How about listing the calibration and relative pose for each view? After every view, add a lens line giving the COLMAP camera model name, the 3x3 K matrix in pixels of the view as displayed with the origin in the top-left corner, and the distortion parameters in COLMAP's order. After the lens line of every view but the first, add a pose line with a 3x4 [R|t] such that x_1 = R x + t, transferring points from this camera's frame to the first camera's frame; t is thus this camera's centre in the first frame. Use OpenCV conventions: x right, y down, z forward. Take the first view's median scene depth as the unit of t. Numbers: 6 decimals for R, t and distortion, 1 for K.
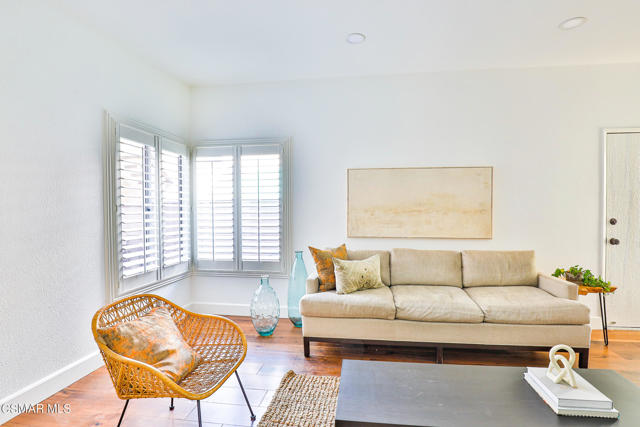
lens RADIAL K [[321.5, 0, 320.7], [0, 321.5, 218.8], [0, 0, 1]] dist [-0.027202, 0.000035]
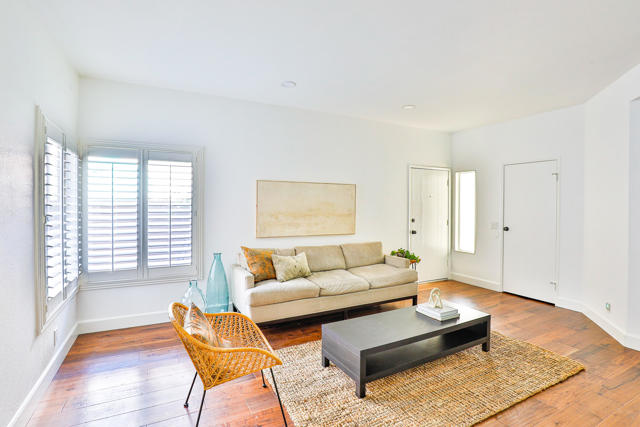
lens RADIAL K [[317.0, 0, 320.0], [0, 317.0, 213.5], [0, 0, 1]] dist [-0.033197, 0.000876]
pose [[0.815939, -0.011210, 0.578030, -0.433182], [0.008943, 0.999937, 0.006767, -0.041999], [-0.578069, -0.000352, 0.815988, -0.088464]]
